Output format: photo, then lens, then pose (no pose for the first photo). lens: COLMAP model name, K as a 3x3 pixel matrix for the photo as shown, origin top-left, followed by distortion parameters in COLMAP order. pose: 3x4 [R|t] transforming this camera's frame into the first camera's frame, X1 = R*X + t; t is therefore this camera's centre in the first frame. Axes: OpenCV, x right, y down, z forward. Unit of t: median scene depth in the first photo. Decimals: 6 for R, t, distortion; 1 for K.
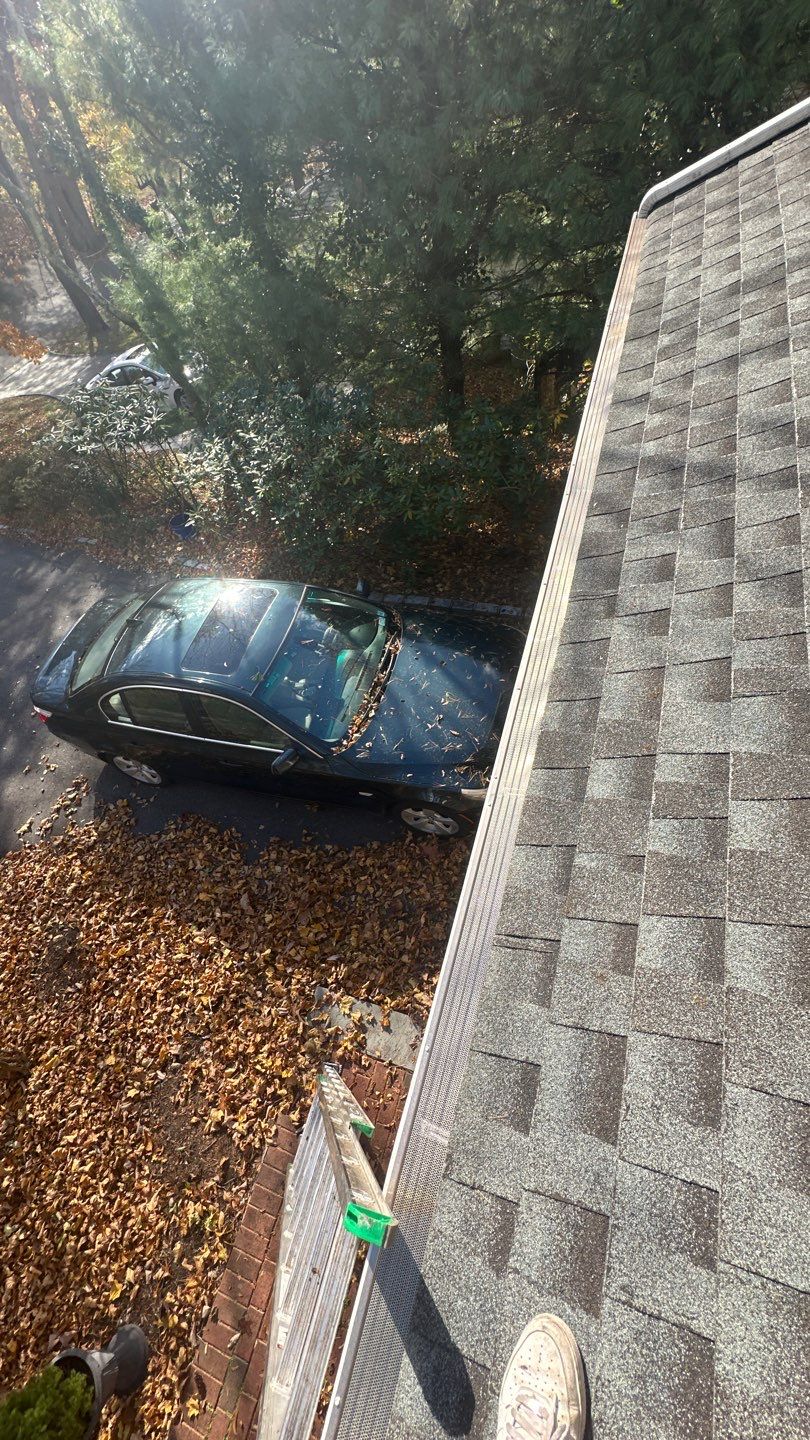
lens RADIAL K [[573.6, 0, 406.6], [0, 573.6, 718.9], [0, 0, 1]] dist [-0.004550, 0.001049]
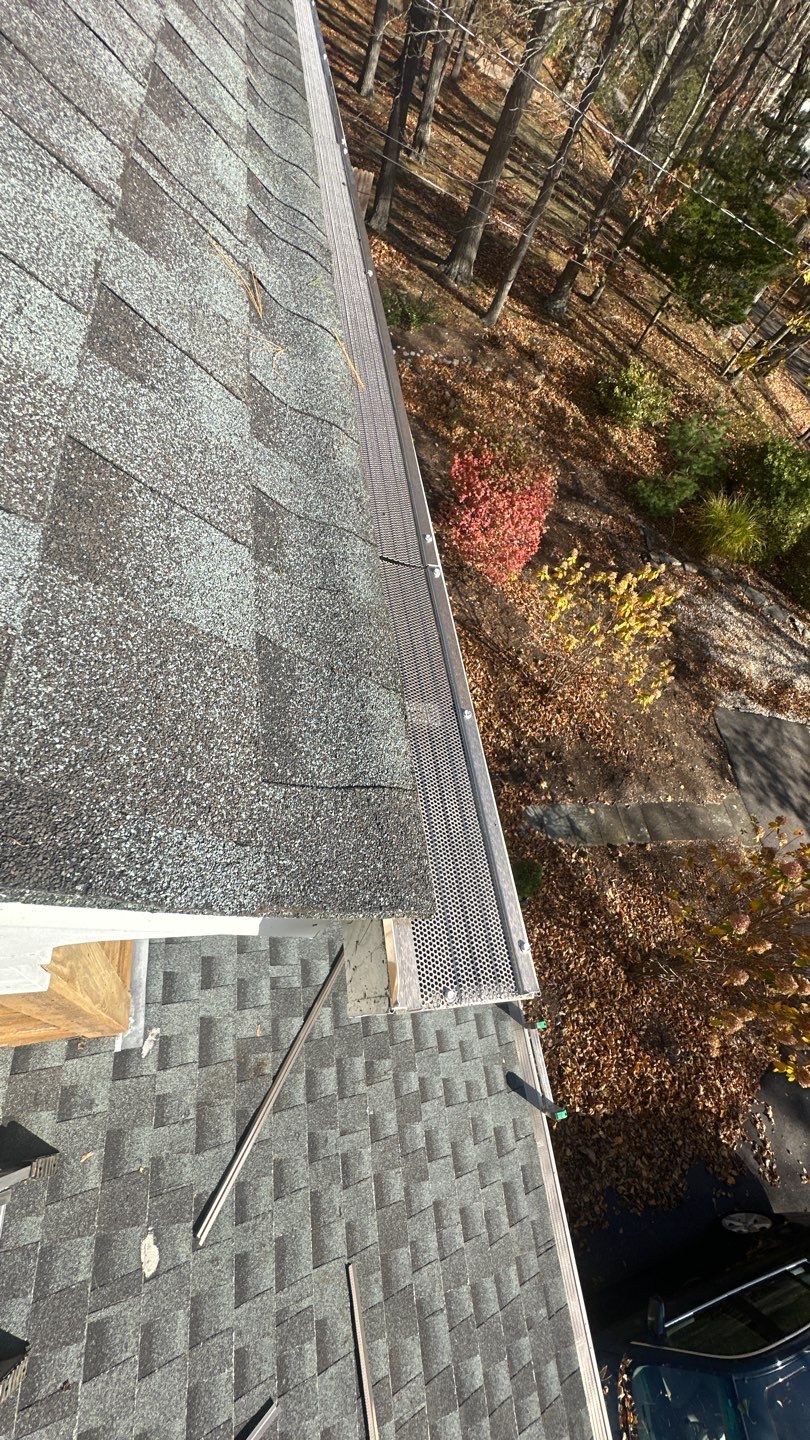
lens RADIAL K [[573.6, 0, 406.9], [0, 573.6, 720.4], [0, 0, 1]] dist [-0.004550, 0.001049]
pose [[-0.895788, 0.297292, -0.330428, 0.260594], [-0.437113, -0.454408, 0.776173, -0.052565], [0.080601, 0.839721, 0.537003, -0.620518]]
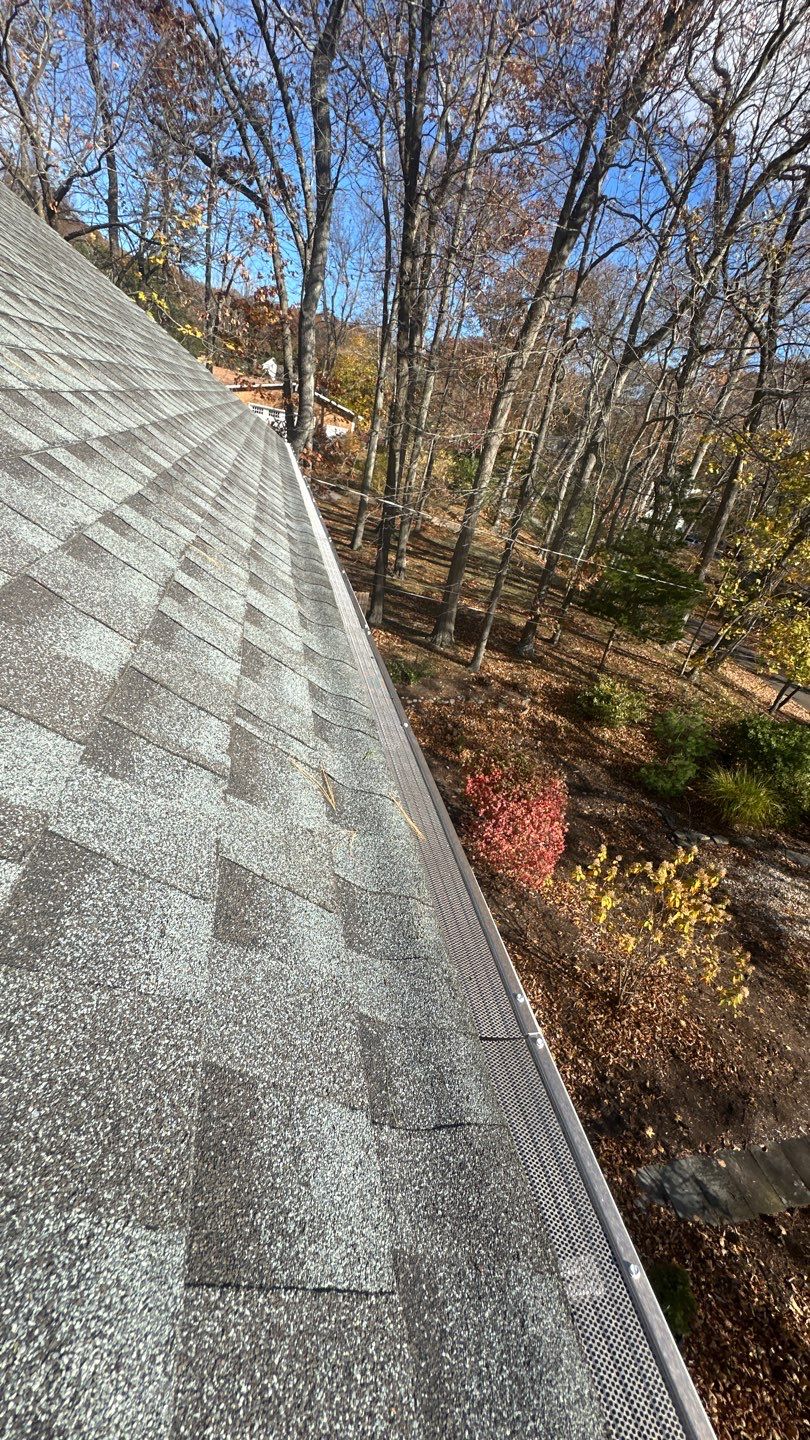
lens RADIAL K [[573.6, 0, 407.0], [0, 573.6, 720.0], [0, 0, 1]] dist [-0.004550, 0.001049]
pose [[-0.875461, 0.223216, -0.428652, 0.263907], [-0.426363, 0.060901, 0.902500, -0.037742], [0.227558, 0.972865, 0.041854, -0.667956]]
